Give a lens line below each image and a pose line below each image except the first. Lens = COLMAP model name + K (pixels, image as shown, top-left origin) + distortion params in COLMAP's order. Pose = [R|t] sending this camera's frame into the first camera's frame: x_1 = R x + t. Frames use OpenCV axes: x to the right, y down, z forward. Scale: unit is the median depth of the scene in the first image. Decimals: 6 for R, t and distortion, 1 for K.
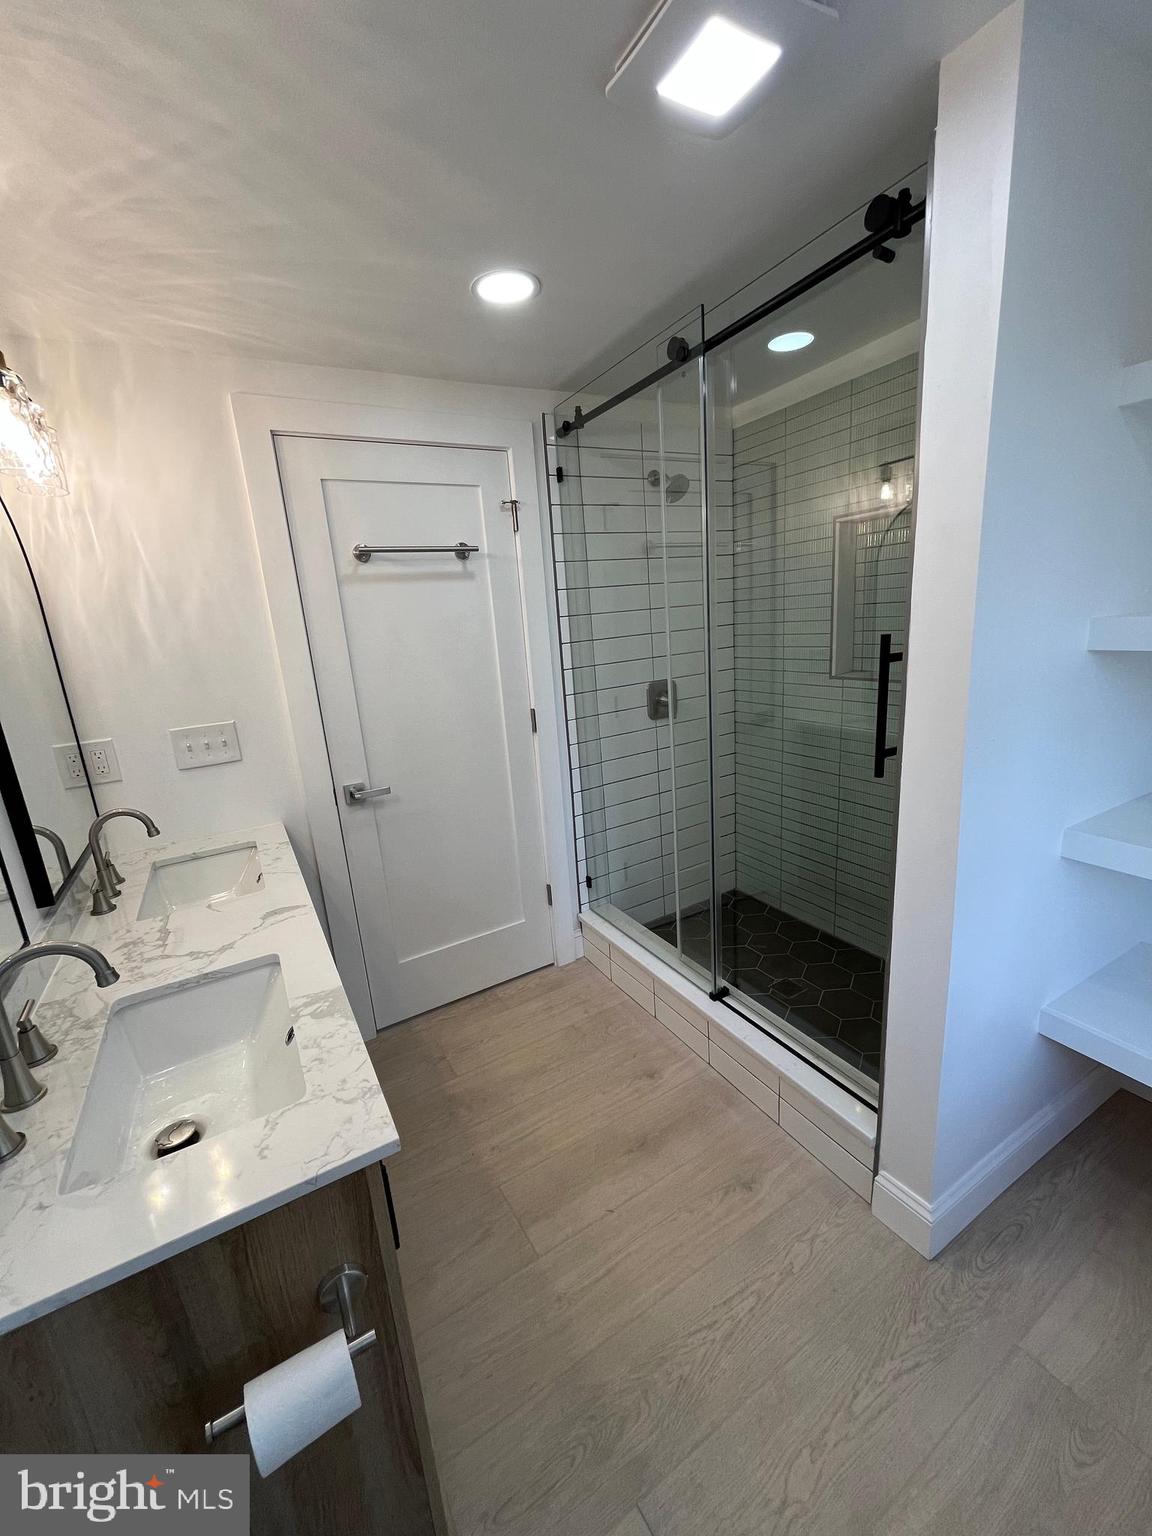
lens RADIAL K [[616.3, 0, 576.0], [0, 616.3, 768.0], [0, 0, 1]] dist [-0.009492, -0.000118]
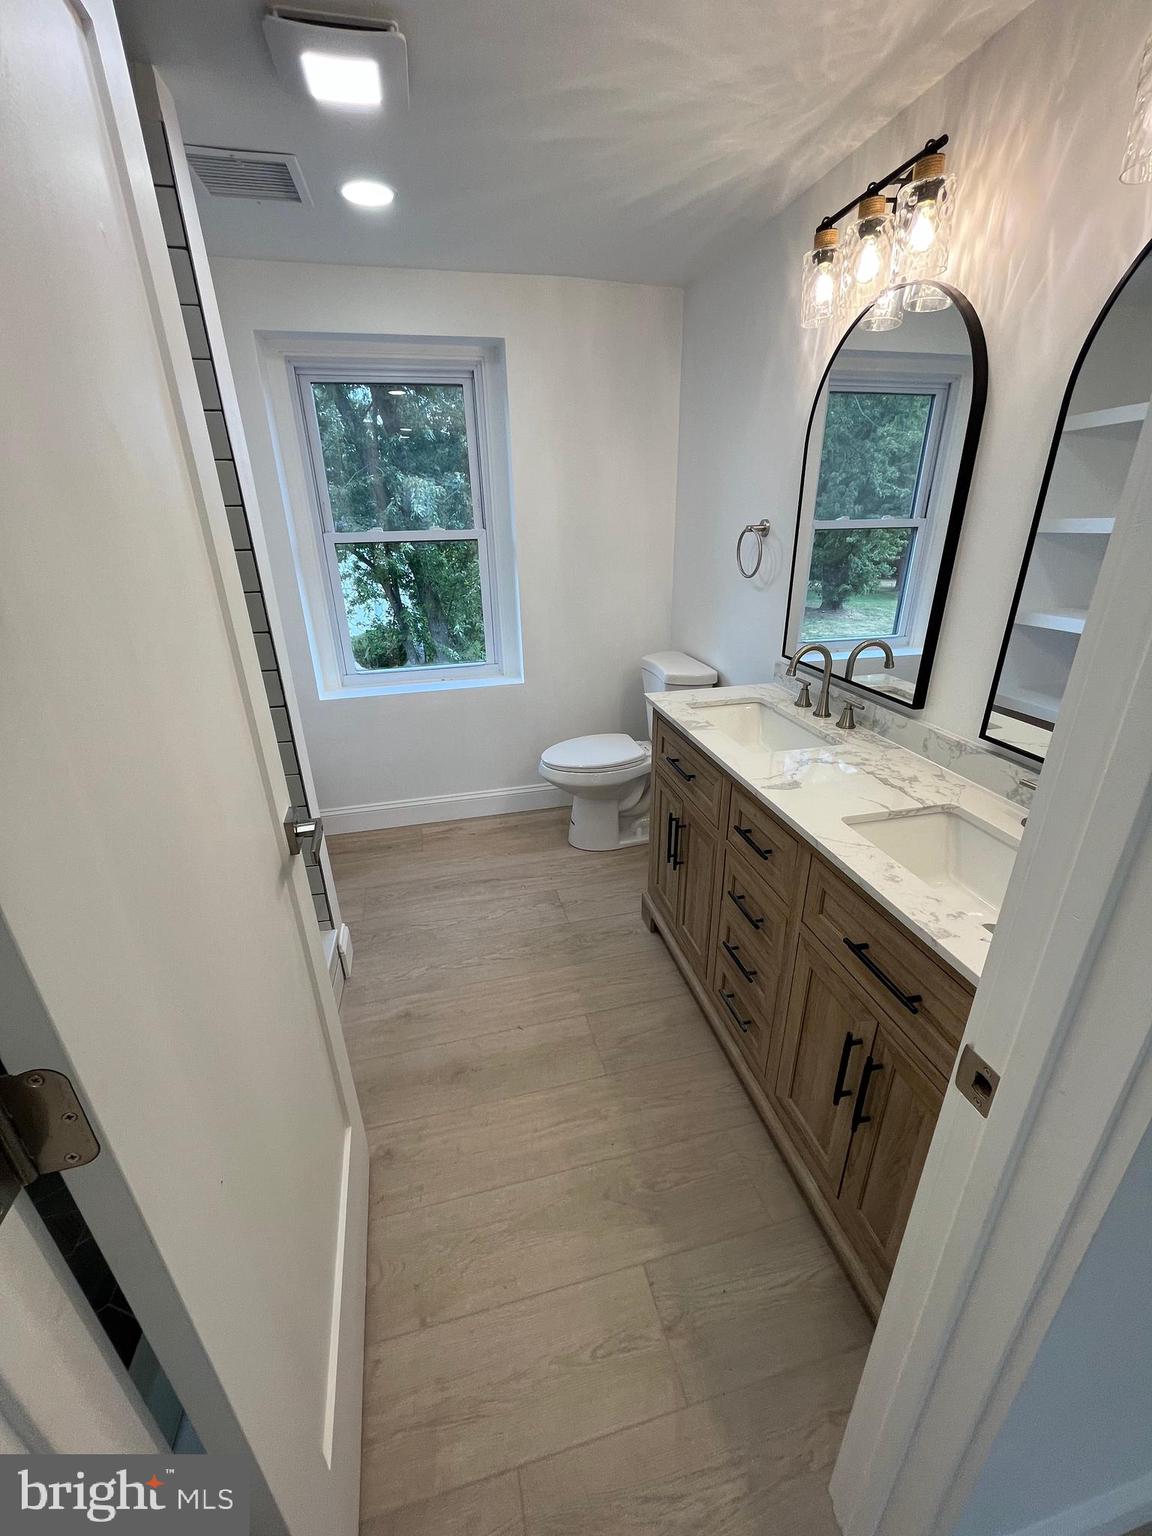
lens RADIAL K [[616.3, 0, 576.0], [0, 616.3, 768.0], [0, 0, 1]] dist [-0.009492, -0.000118]
pose [[-0.950690, -0.029173, 0.308768, -0.419809], [0.158879, 0.809203, 0.565640, -0.362382], [-0.266357, 0.586805, -0.764666, 1.648272]]
